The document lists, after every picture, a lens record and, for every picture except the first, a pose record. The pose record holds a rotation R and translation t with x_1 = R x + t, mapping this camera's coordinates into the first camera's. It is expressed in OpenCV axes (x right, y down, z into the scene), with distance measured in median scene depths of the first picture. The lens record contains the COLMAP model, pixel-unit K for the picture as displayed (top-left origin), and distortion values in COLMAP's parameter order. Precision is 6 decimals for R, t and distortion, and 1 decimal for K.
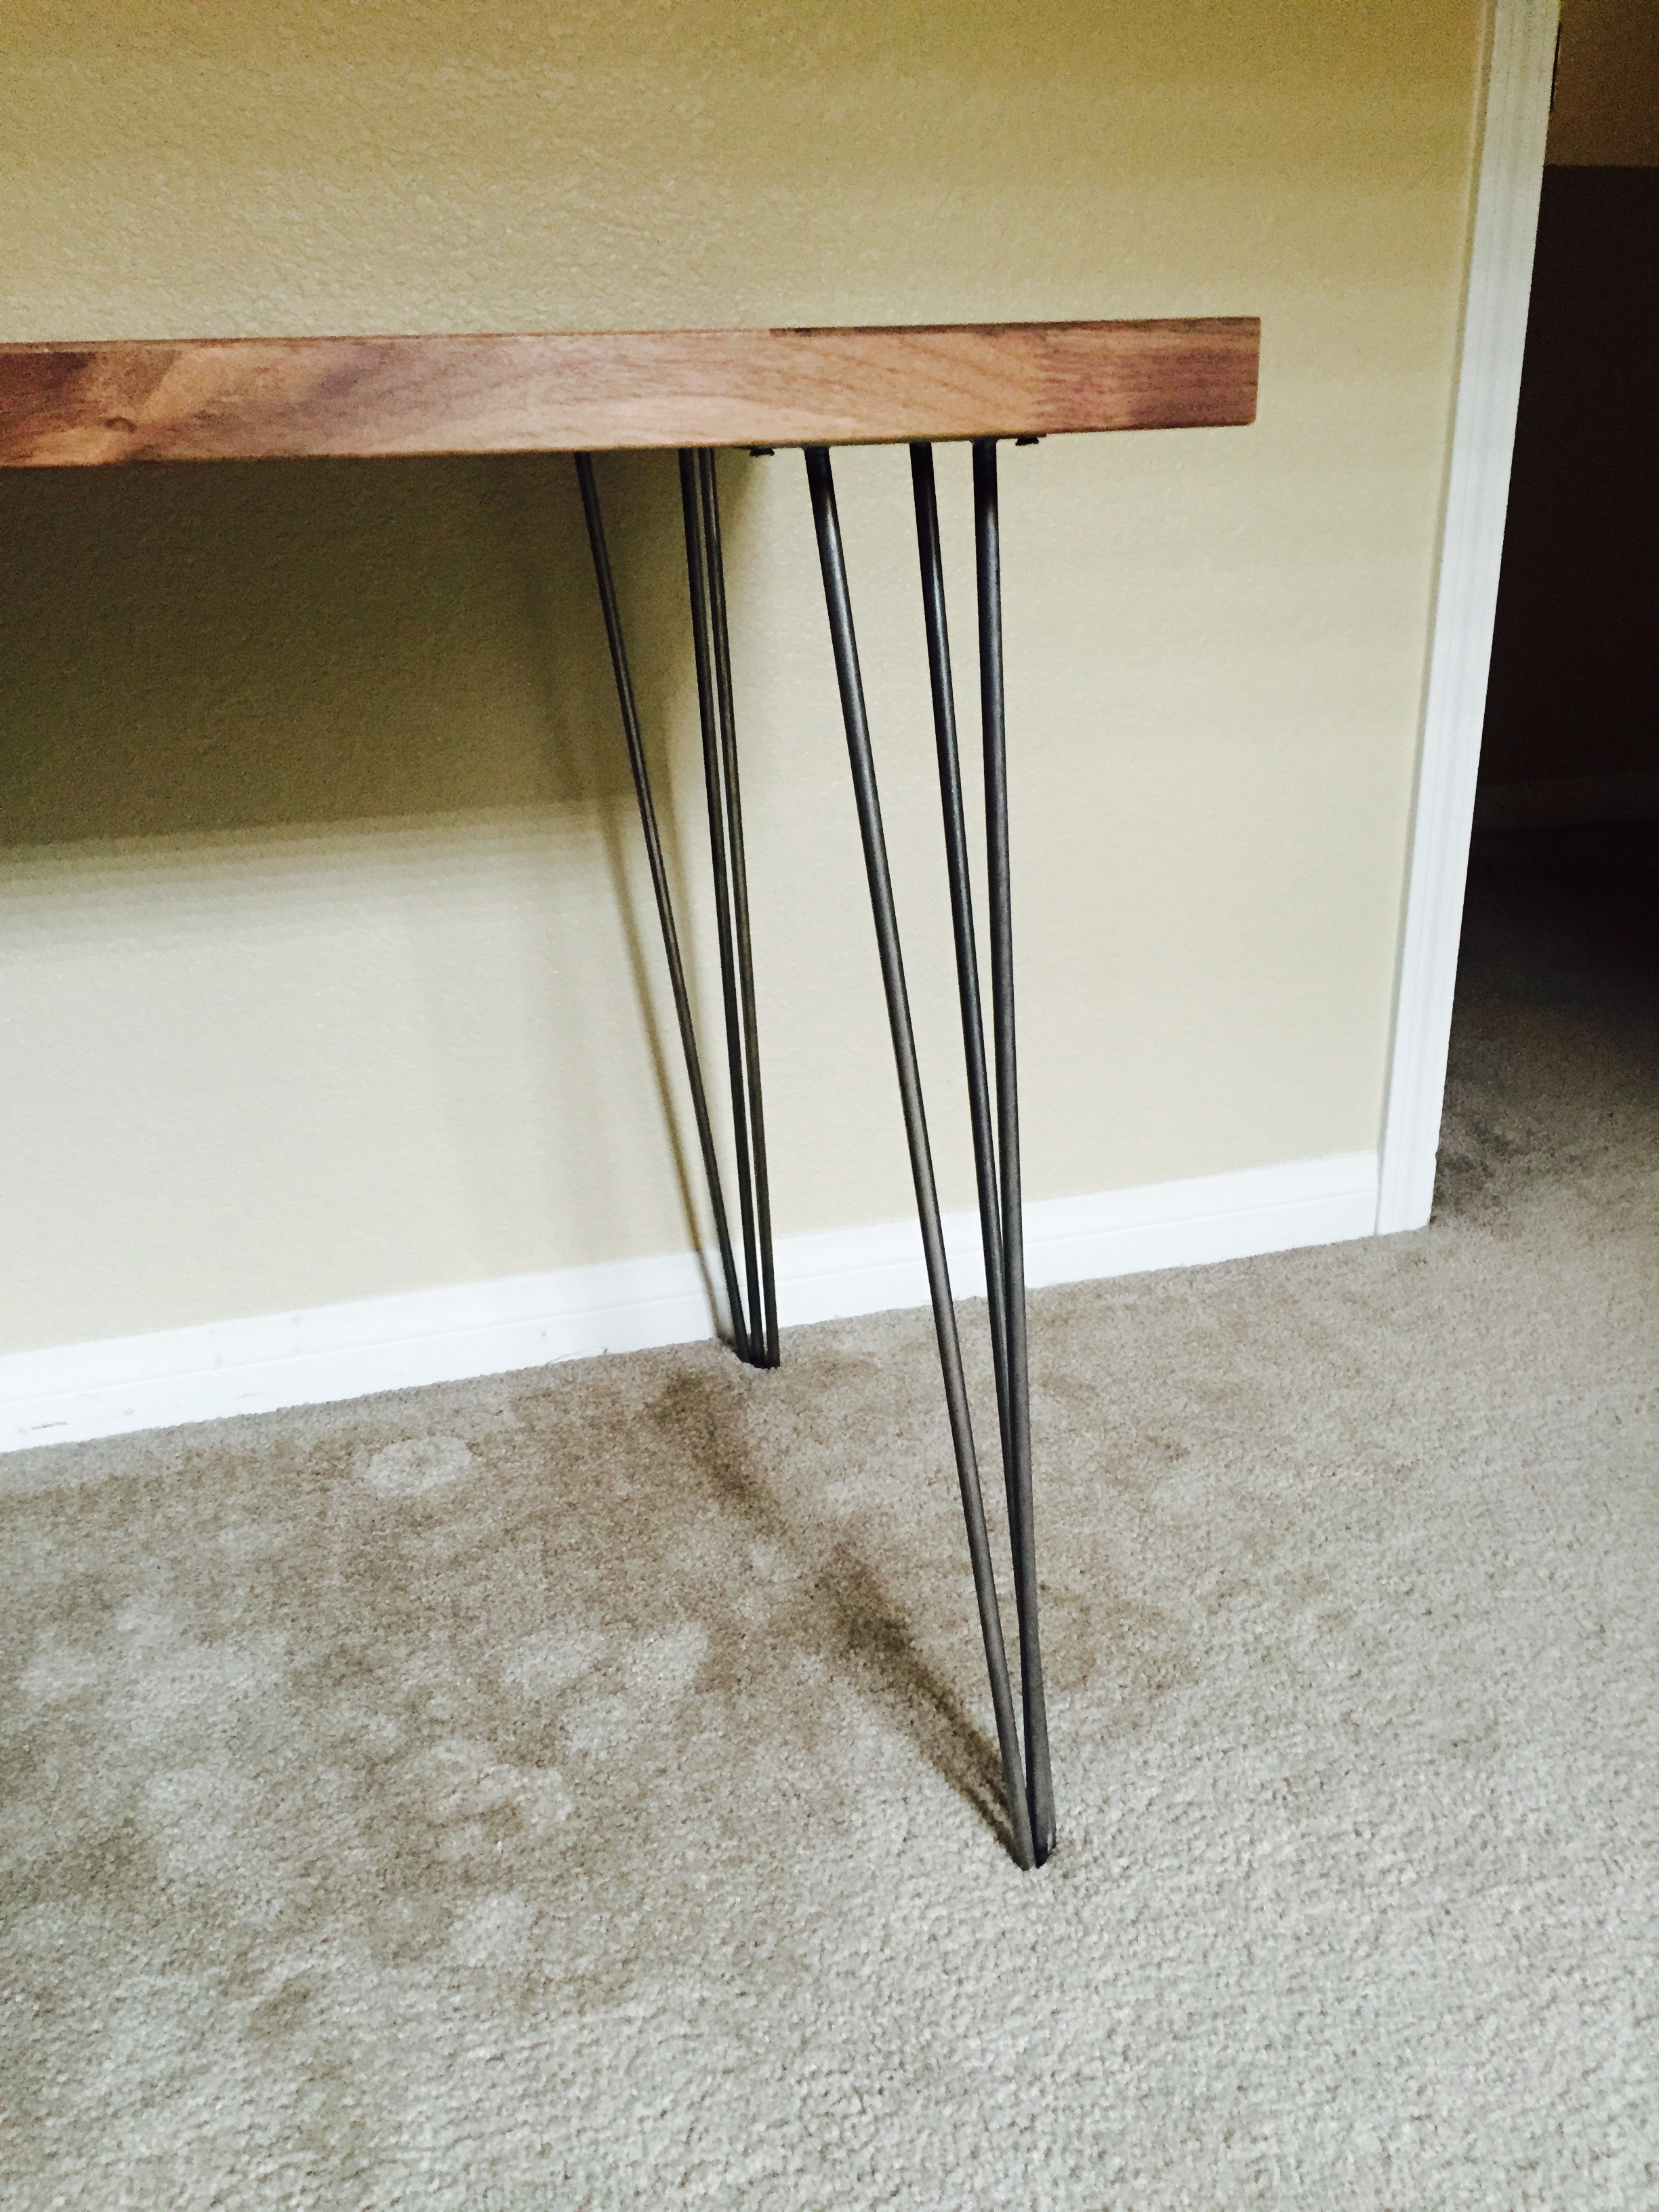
lens RADIAL K [[1870.9, 0, 826.1], [0, 1870.9, 1095.7], [0, 0, 1]] dist [0.043227, -0.058360]
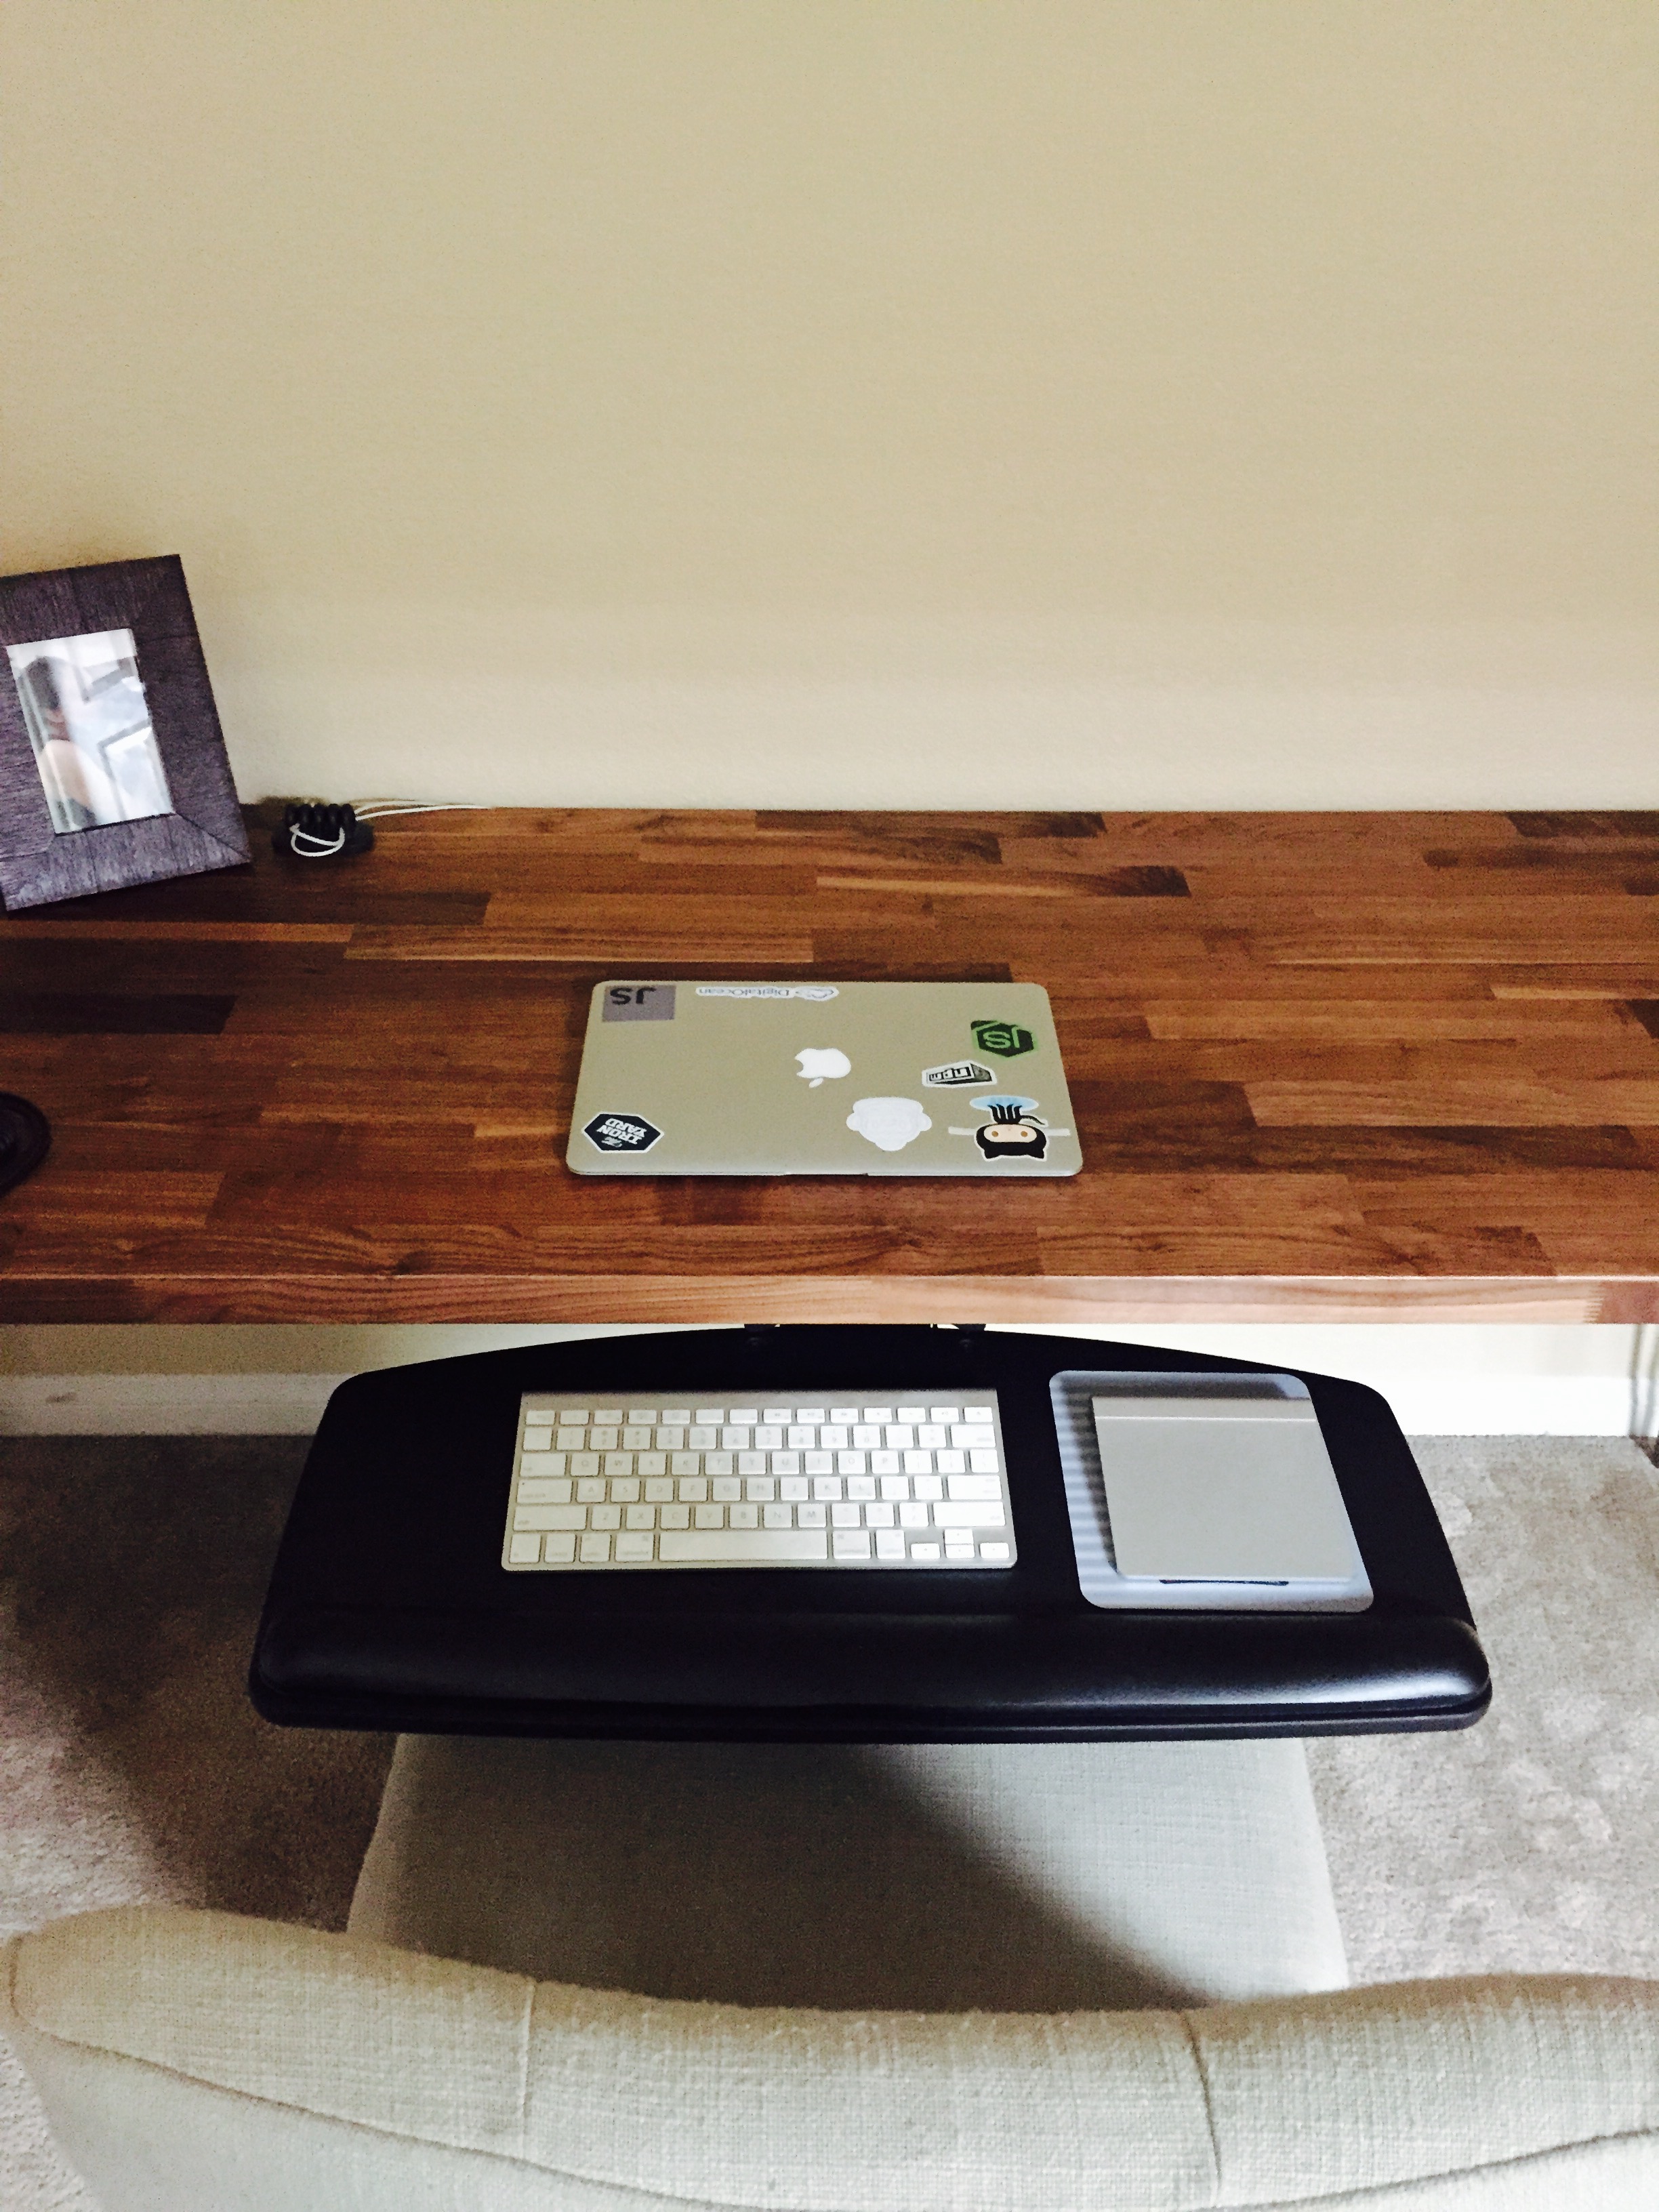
lens RADIAL K [[1870.9, 0, 829.6], [0, 1870.9, 1108.6], [0, 0, 1]] dist [0.043227, -0.058360]
pose [[0.959206, 0.181744, -0.216550, -0.425906], [-0.131229, 0.964692, 0.228359, -0.394426], [0.250407, -0.190625, 0.949188, -0.460193]]
